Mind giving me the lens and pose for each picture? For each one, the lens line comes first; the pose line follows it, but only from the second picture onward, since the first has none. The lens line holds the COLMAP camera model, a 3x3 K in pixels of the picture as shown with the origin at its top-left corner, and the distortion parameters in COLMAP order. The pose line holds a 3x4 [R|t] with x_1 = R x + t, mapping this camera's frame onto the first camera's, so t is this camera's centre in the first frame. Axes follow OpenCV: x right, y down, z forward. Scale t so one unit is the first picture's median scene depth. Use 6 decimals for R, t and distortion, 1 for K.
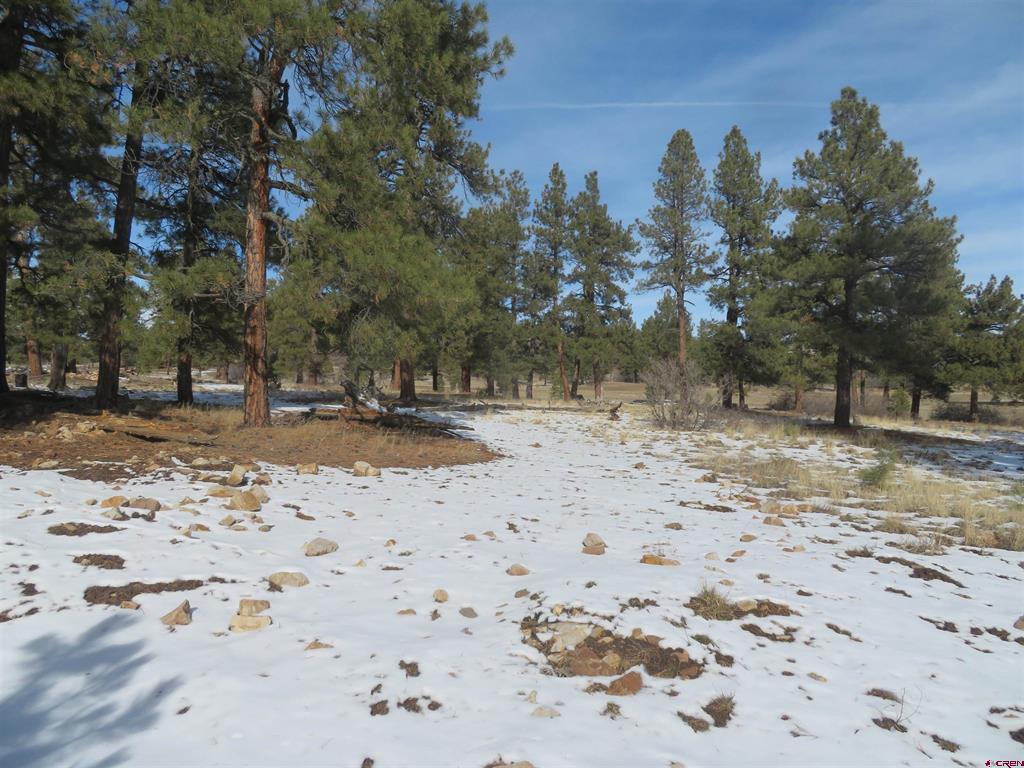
lens RADIAL K [[741.3, 0, 512.0], [0, 741.3, 384.0], [0, 0, 1]] dist [-0.001289, -0.000344]
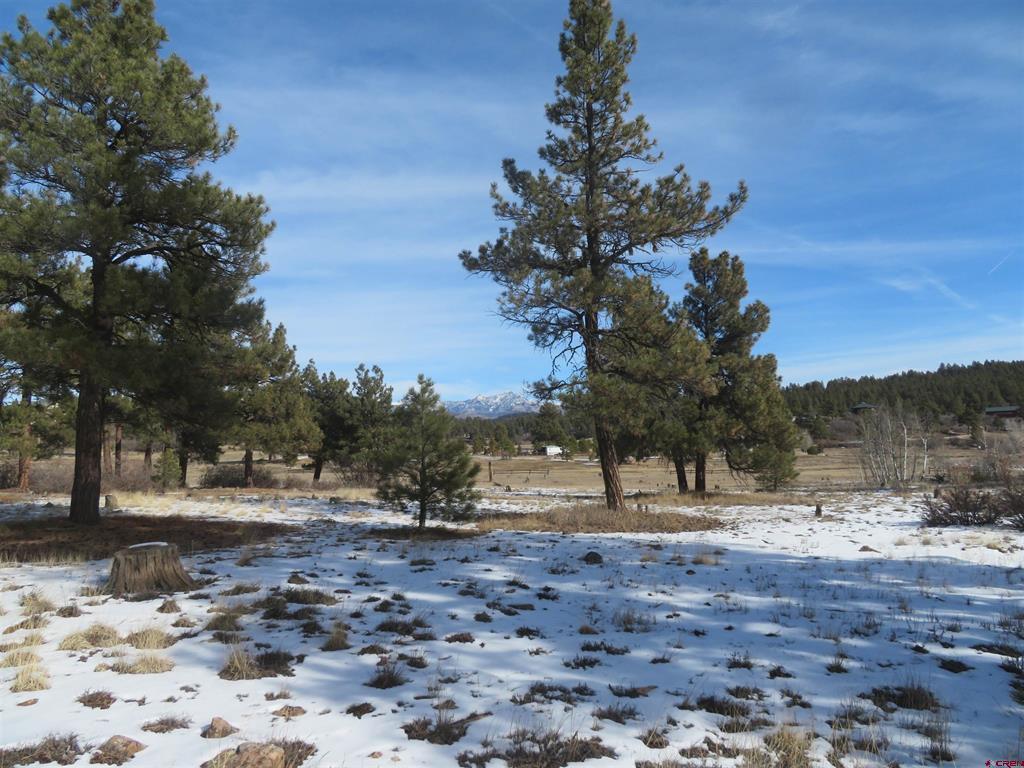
lens RADIAL K [[741.3, 0, 512.0], [0, 741.3, 384.0], [0, 0, 1]] dist [-0.001289, -0.000344]
pose [[0.596217, 0.038730, 0.801889, 0.115627], [0.029725, 0.997086, -0.070258, 0.001356], [-0.802273, 0.065725, 0.593328, 0.251234]]
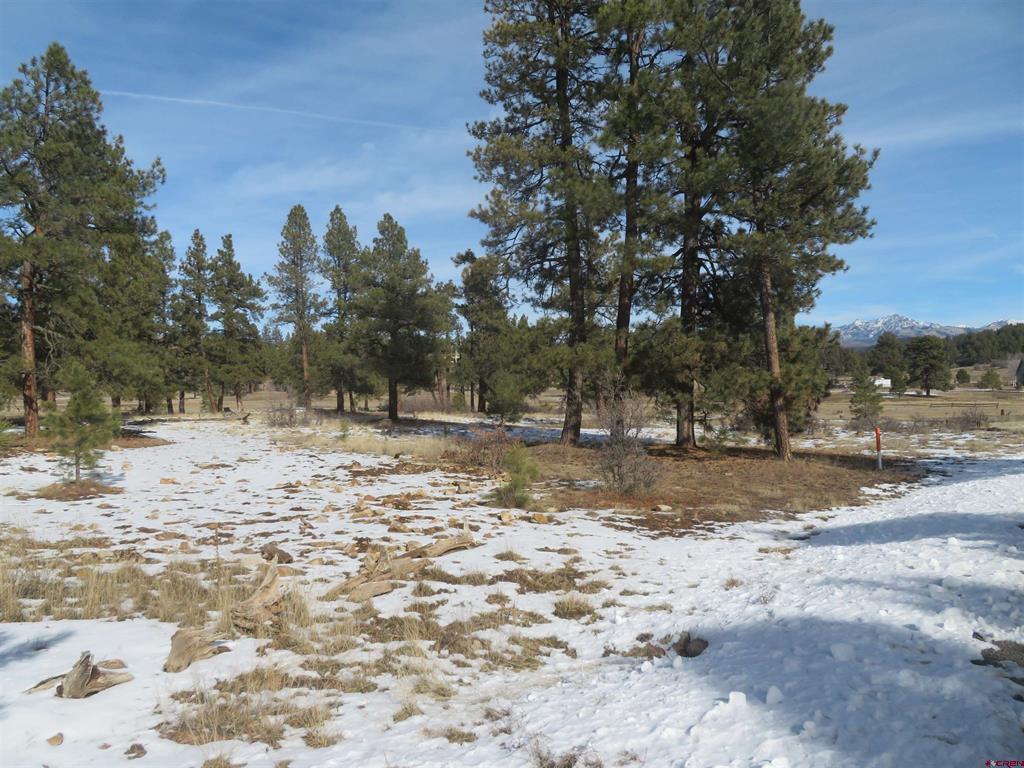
lens RADIAL K [[741.3, 0, 512.0], [0, 741.3, 384.0], [0, 0, 1]] dist [-0.001289, -0.000344]
pose [[0.899601, -0.040422, 0.434838, -0.017796], [0.042845, 0.999073, 0.004234, -0.010528], [-0.434606, 0.014822, 0.900499, -0.371021]]
